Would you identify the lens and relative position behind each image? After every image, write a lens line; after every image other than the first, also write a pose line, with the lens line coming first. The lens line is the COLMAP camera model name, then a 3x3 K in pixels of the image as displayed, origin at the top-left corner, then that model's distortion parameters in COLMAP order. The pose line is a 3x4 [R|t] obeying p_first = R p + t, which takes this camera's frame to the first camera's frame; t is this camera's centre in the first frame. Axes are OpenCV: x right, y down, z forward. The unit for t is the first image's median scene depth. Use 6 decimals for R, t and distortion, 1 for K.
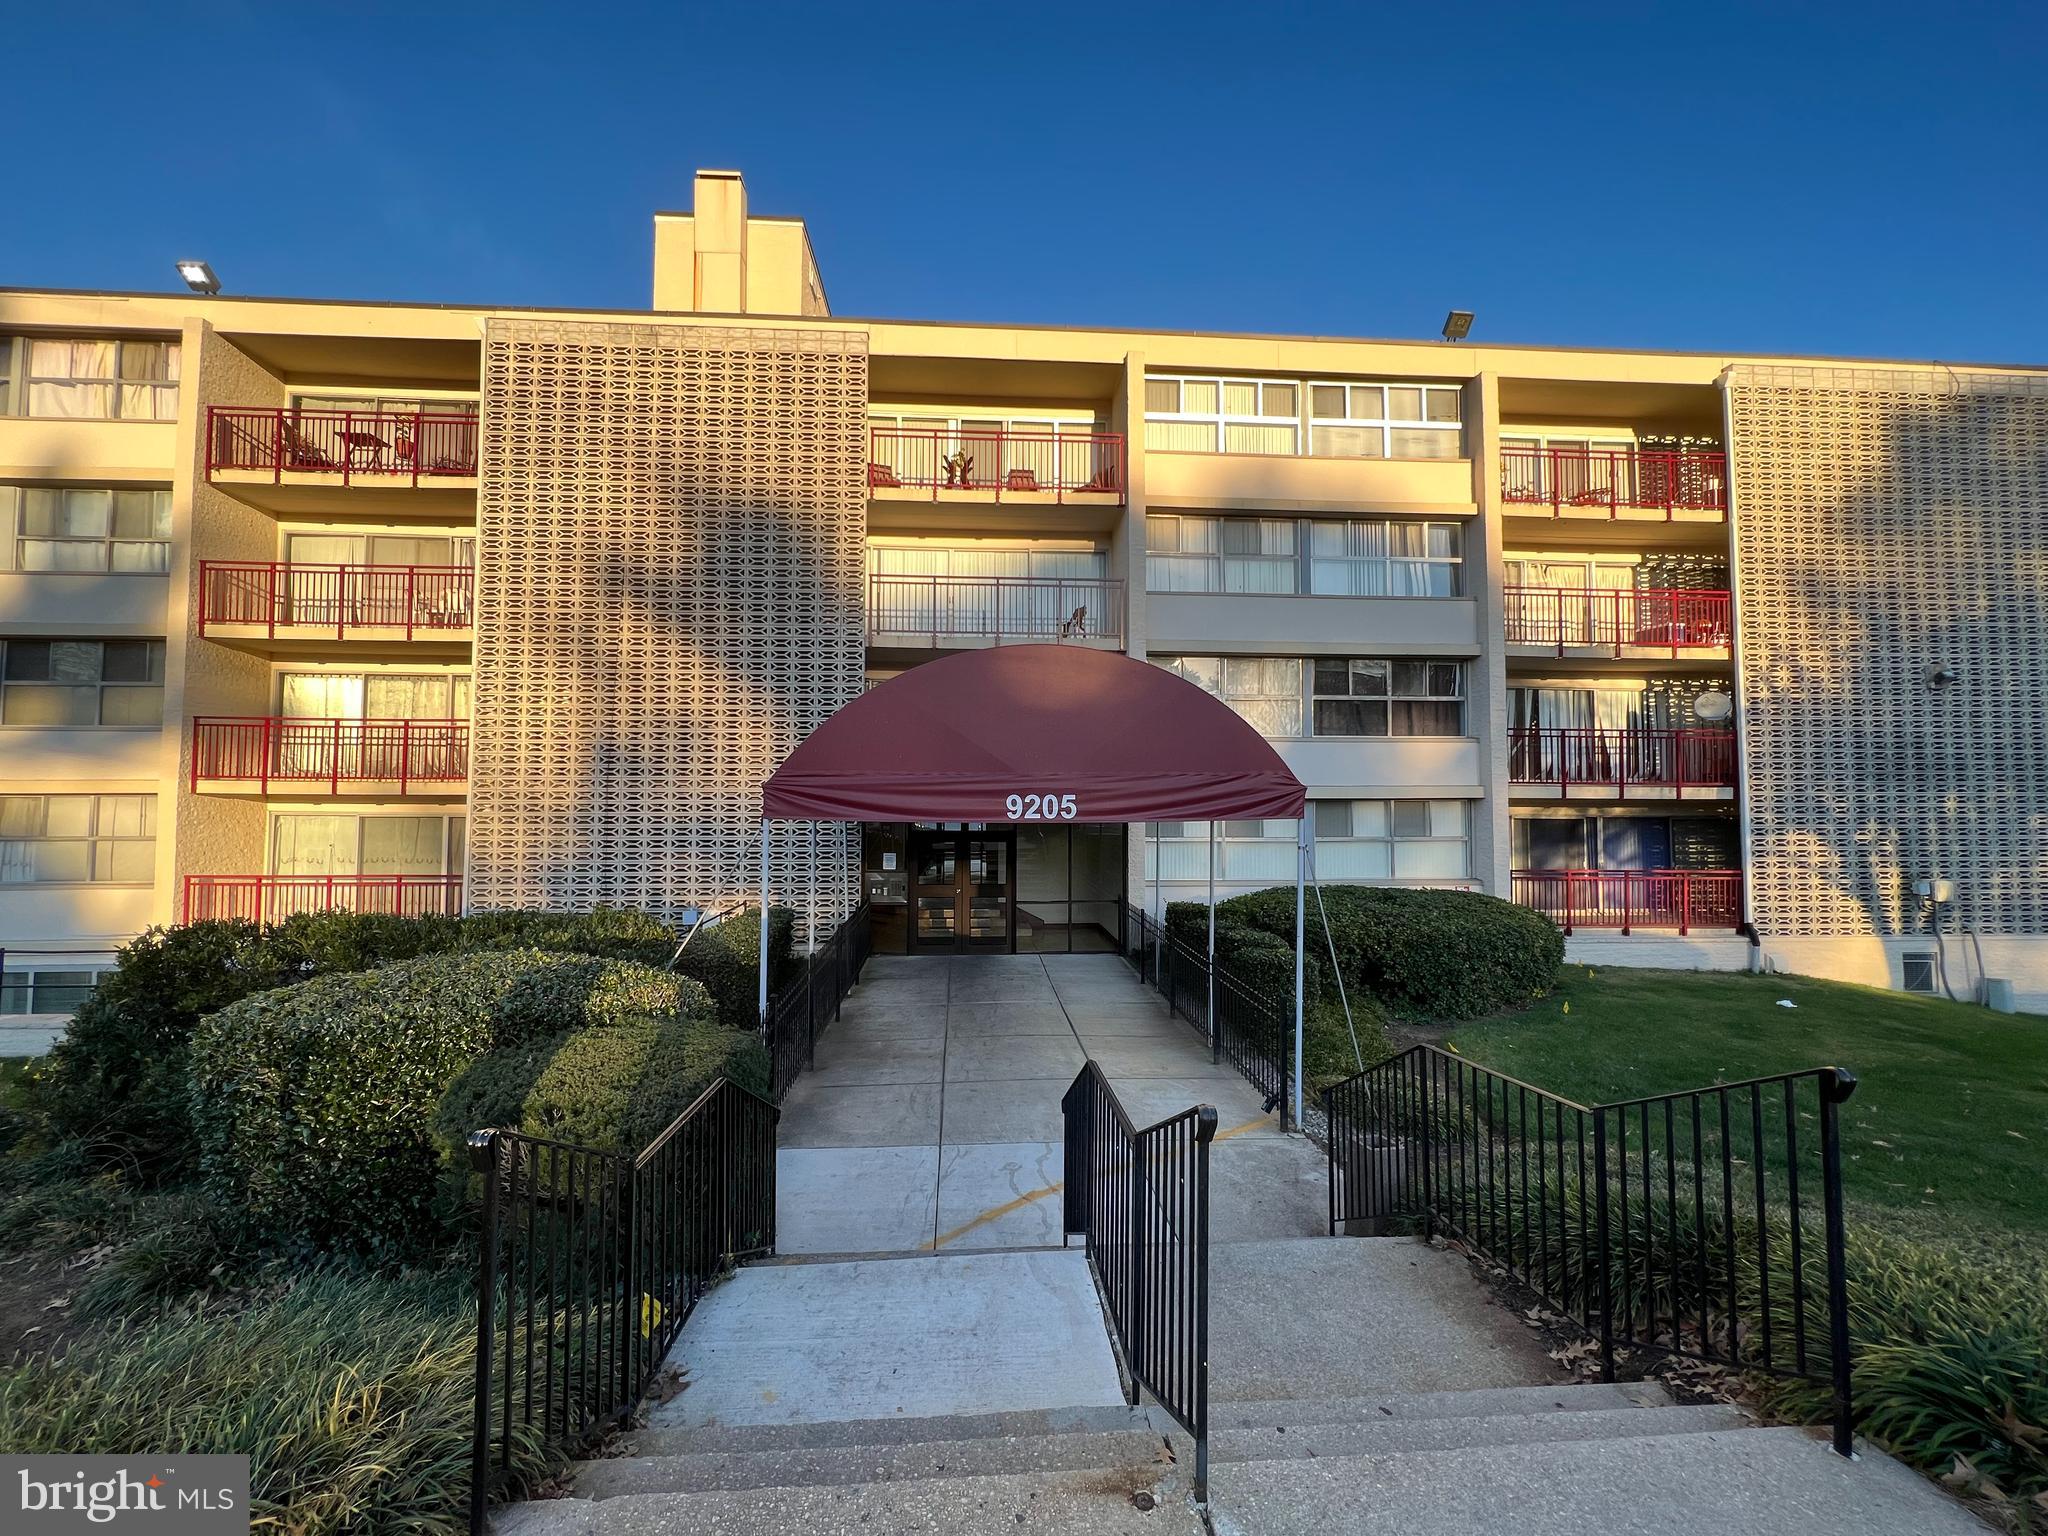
lens RADIAL K [[818.6, 0, 1004.3], [0, 818.6, 764.5], [0, 0, 1]] dist [-0.002979, 0.000433]
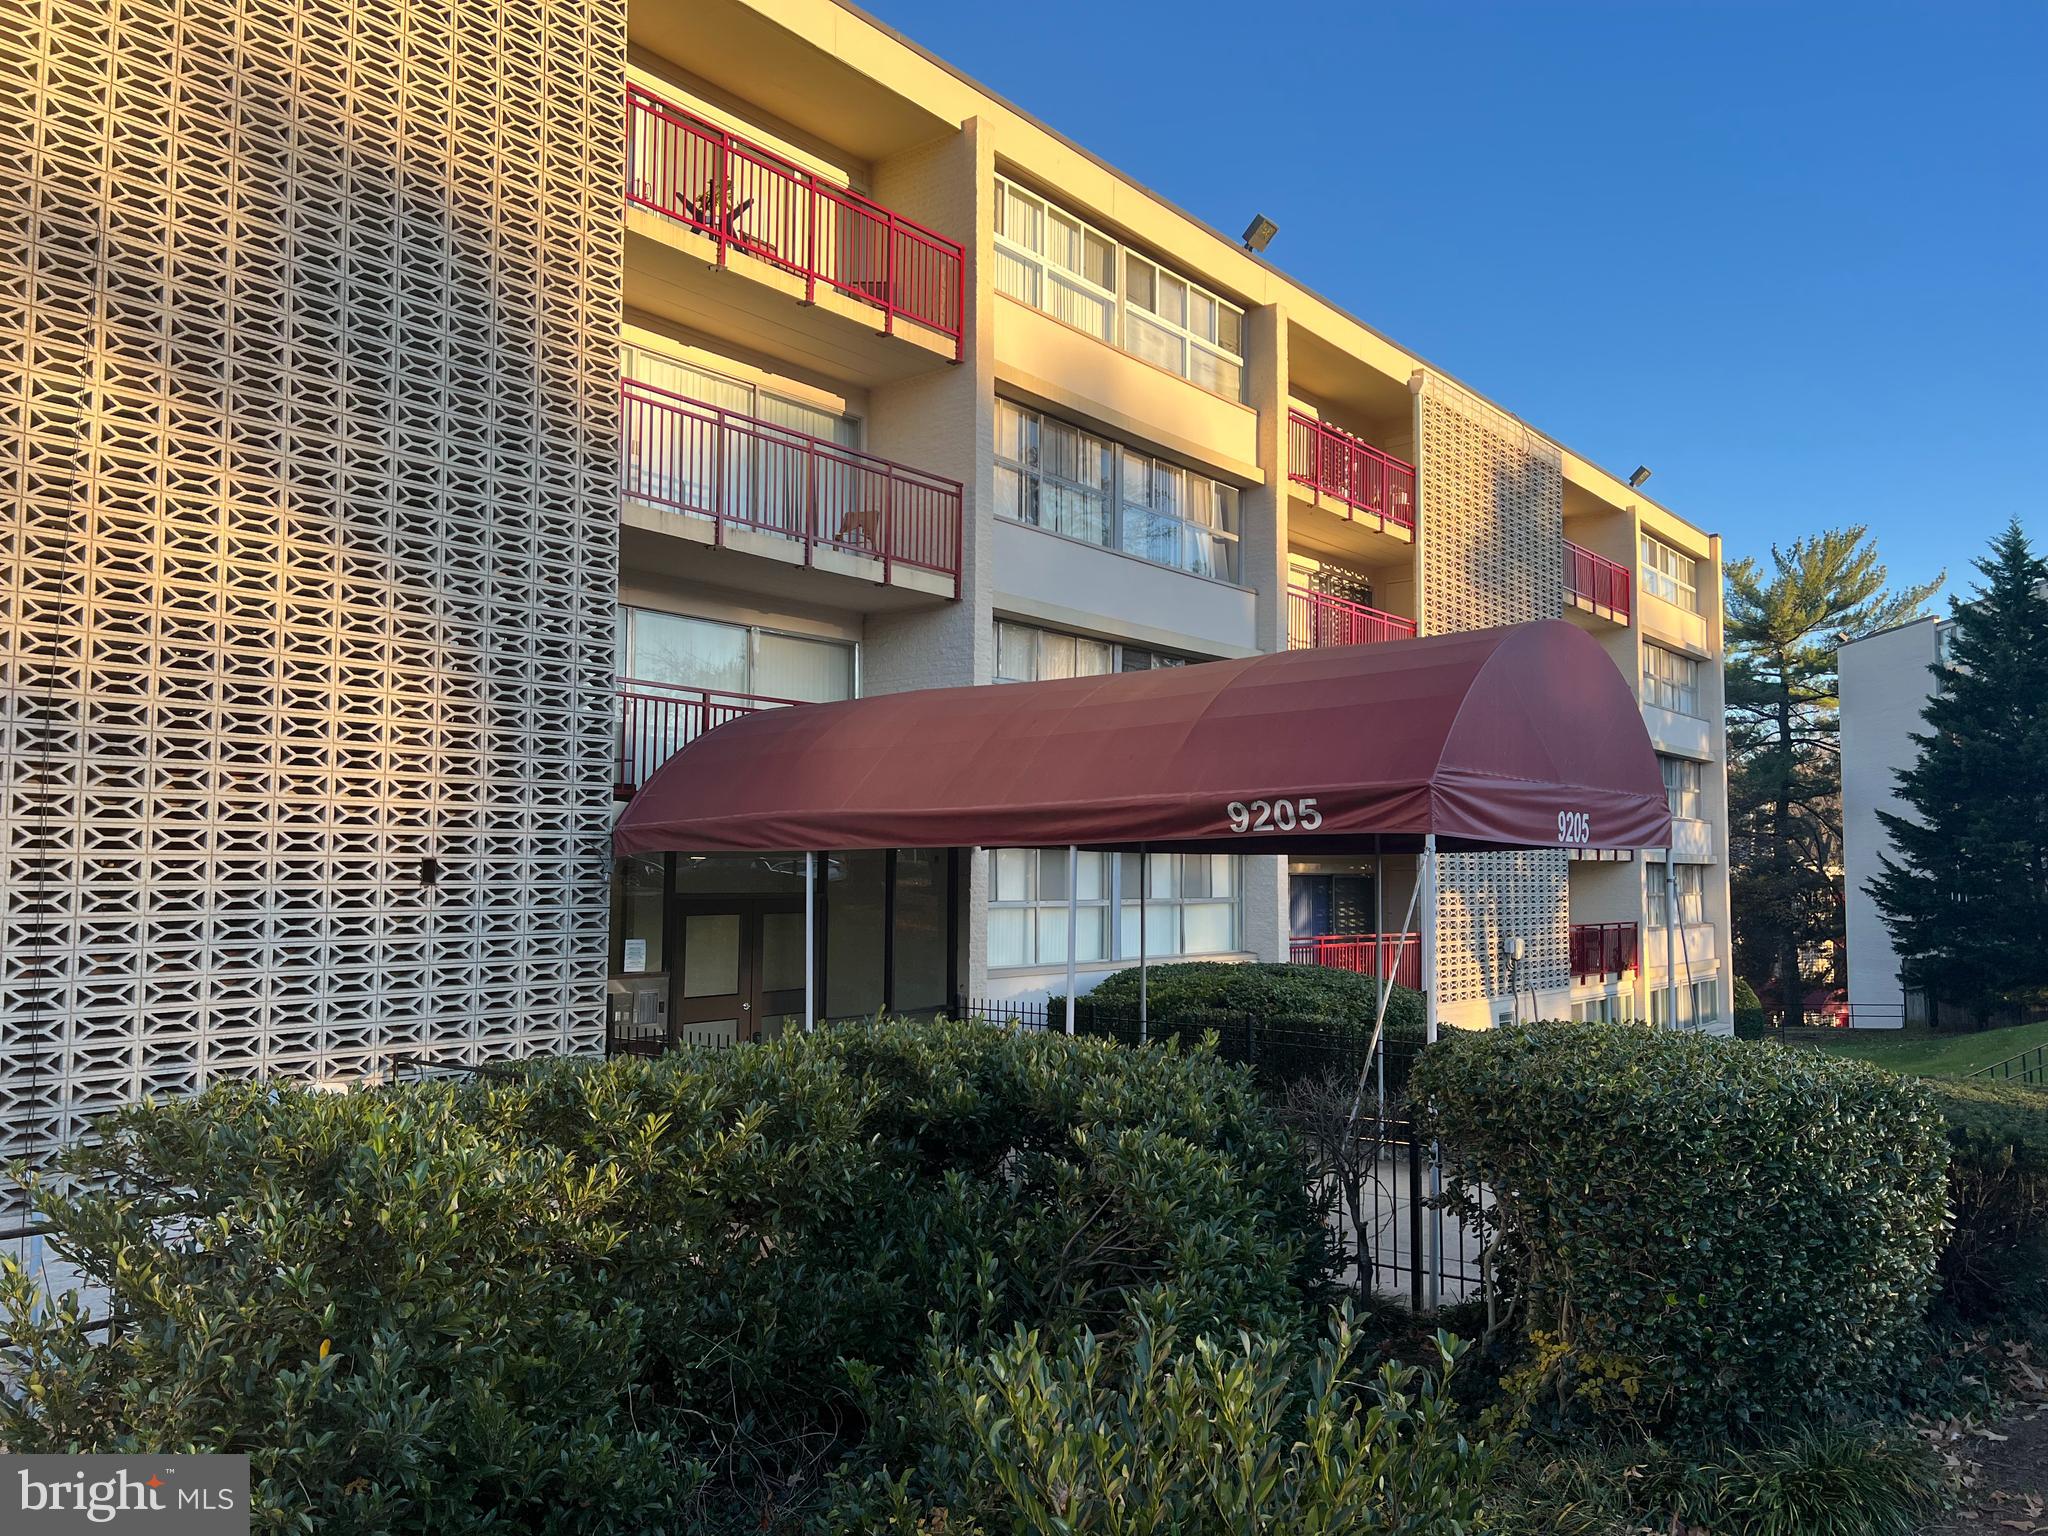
lens RADIAL K [[1536.6, 0, 1030.5], [0, 1536.6, 780.1], [0, 0, 1]] dist [0.061920, -0.073685]
pose [[0.672072, 0.047185, 0.738981, -0.680662], [-0.034476, 0.998879, -0.032425, 0.033105], [-0.739683, -0.003685, 0.672945, 0.184419]]
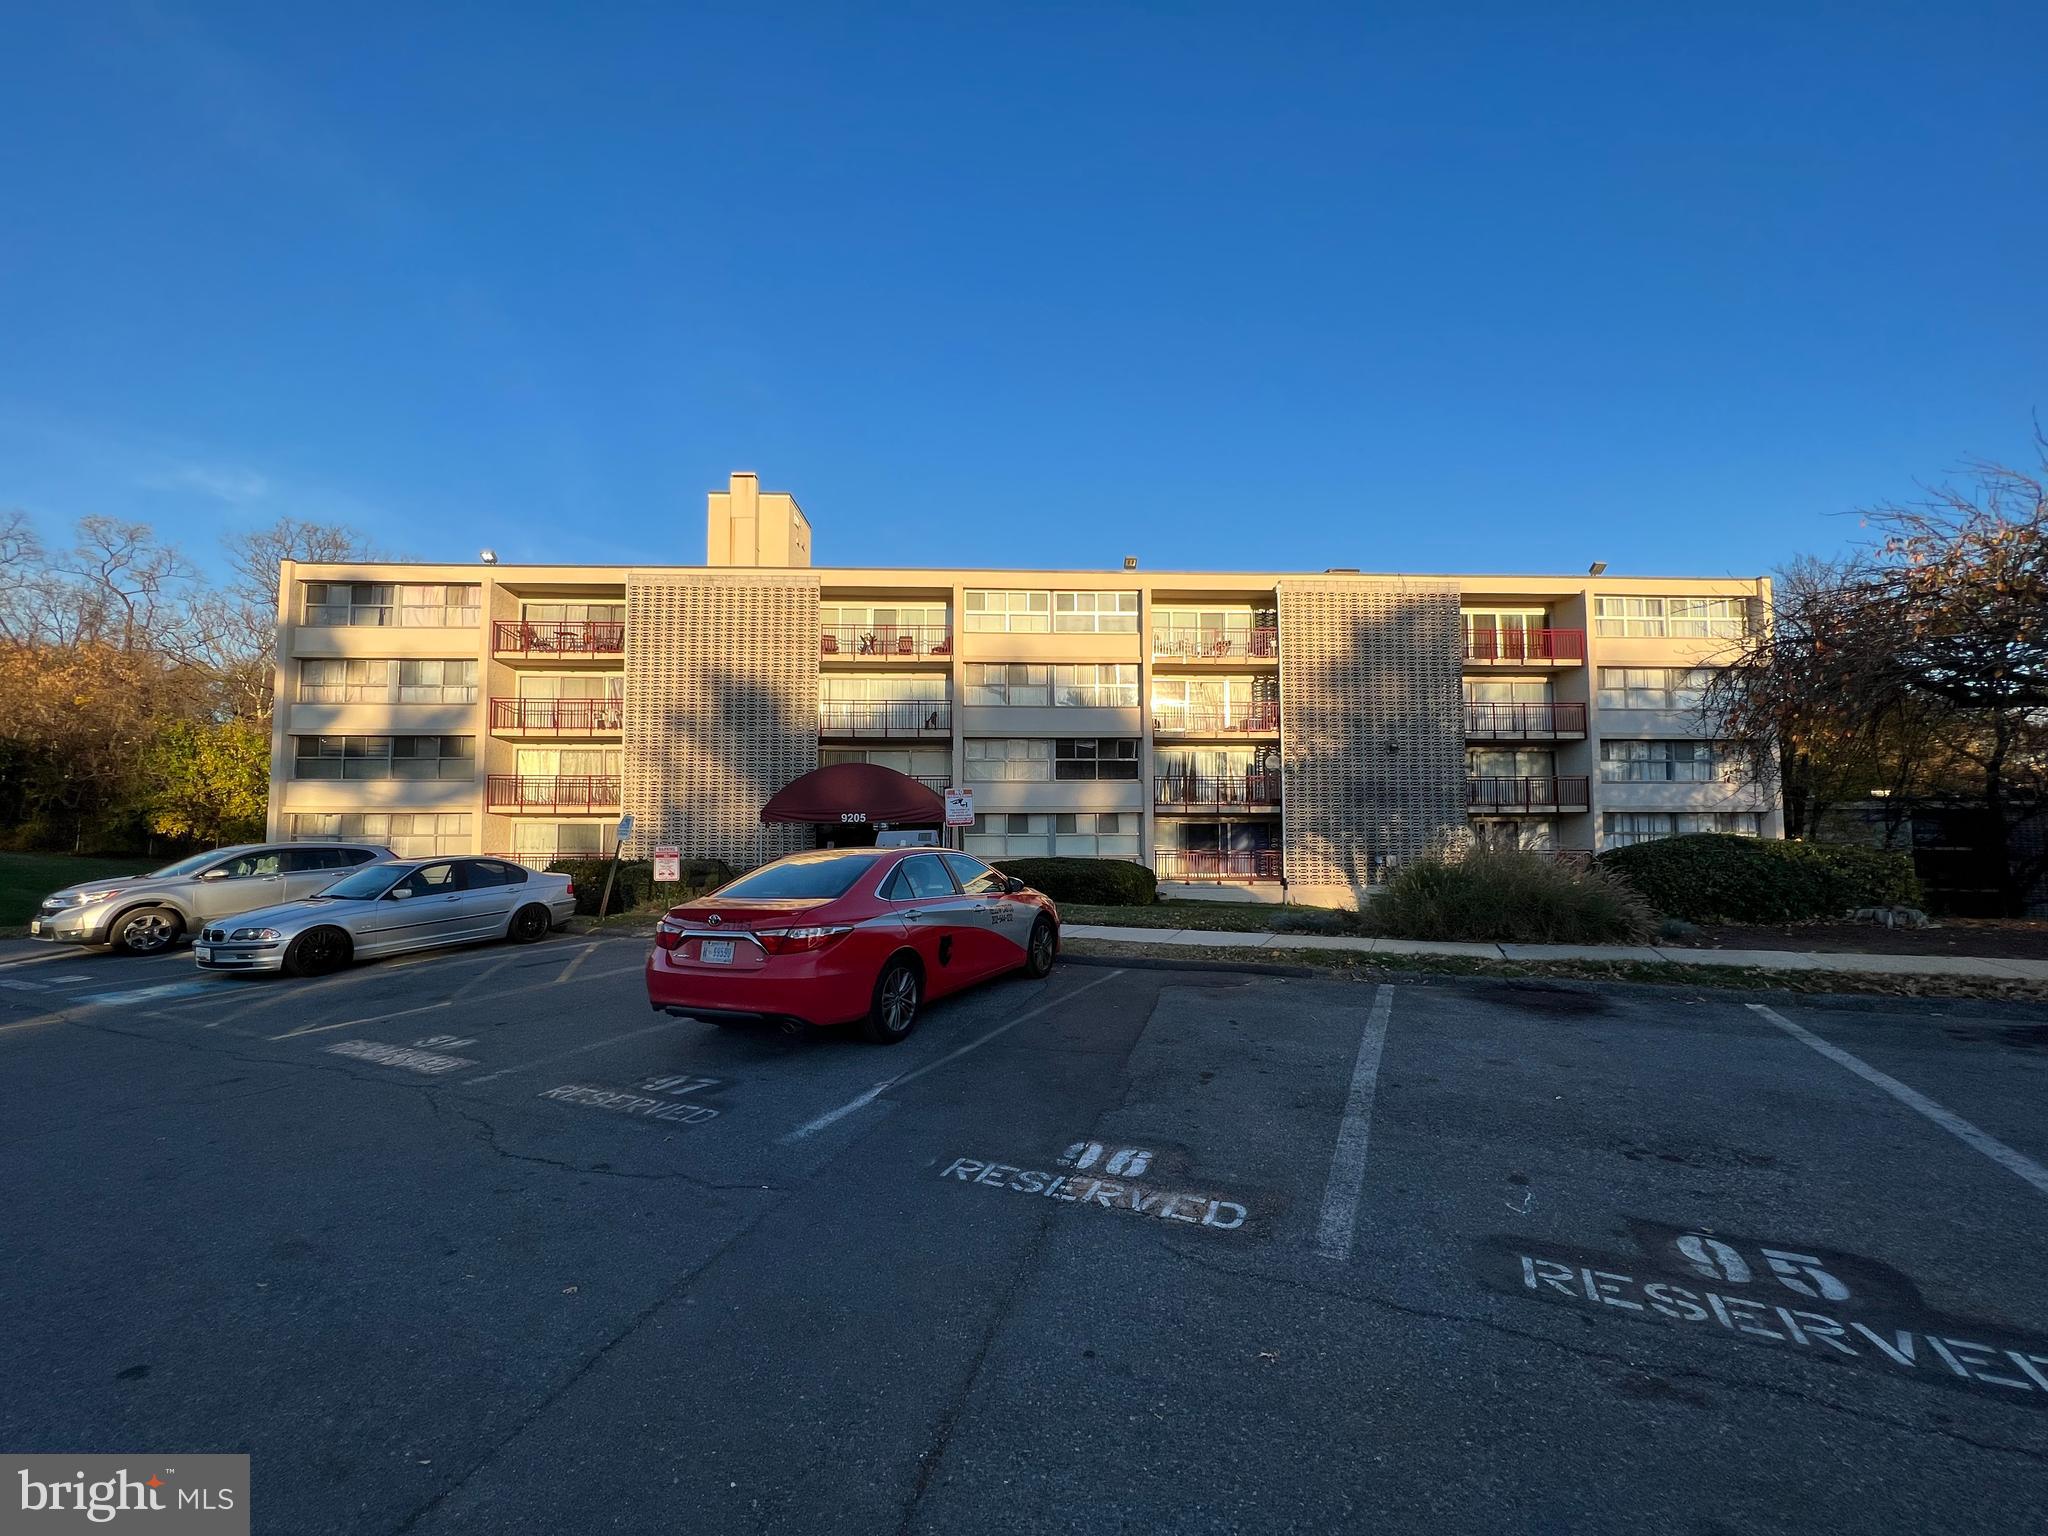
lens RADIAL K [[818.6, 0, 996.0], [0, 818.6, 770.0], [0, 0, 1]] dist [-0.002979, 0.000433]
pose [[0.999702, -0.004473, -0.024006, 0.302532], [0.004311, 0.999967, -0.006818, -0.049145], [0.024036, 0.006713, 0.999689, -0.951650]]
